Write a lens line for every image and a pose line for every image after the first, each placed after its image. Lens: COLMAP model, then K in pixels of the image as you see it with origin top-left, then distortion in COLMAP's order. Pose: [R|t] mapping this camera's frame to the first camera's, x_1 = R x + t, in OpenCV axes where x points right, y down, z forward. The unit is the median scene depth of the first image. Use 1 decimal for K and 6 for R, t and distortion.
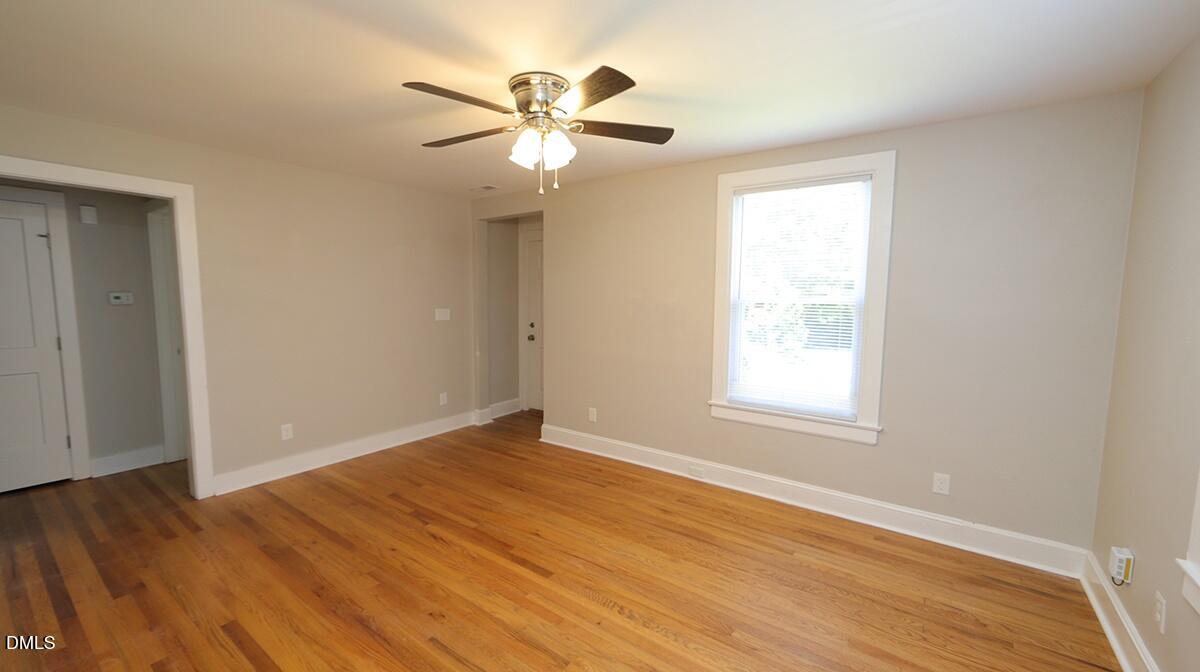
lens RADIAL K [[470.5, 0, 600.0], [0, 470.5, 336.0], [0, 0, 1]] dist [0.000748, 0.000056]
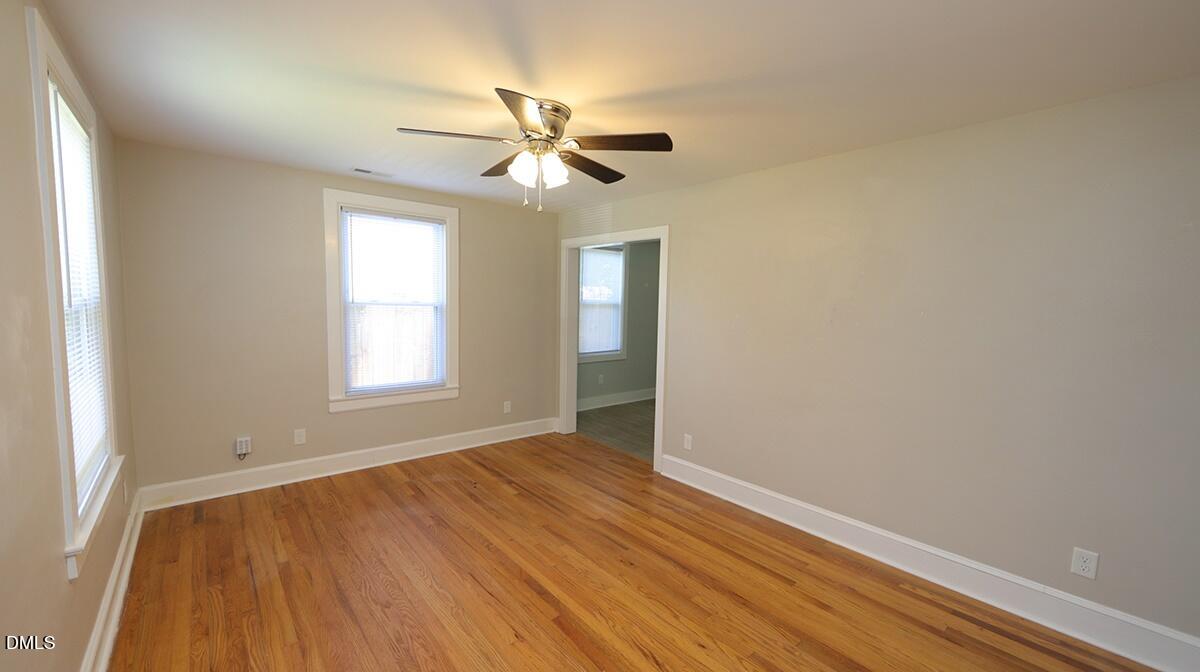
lens RADIAL K [[470.5, 0, 600.0], [0, 470.5, 336.0], [0, 0, 1]] dist [0.000748, 0.000056]
pose [[-0.971201, -0.050878, 0.232766, -0.510500], [-0.012417, 0.986415, 0.163803, -0.200792], [-0.237938, 0.156195, -0.958639, 2.016199]]
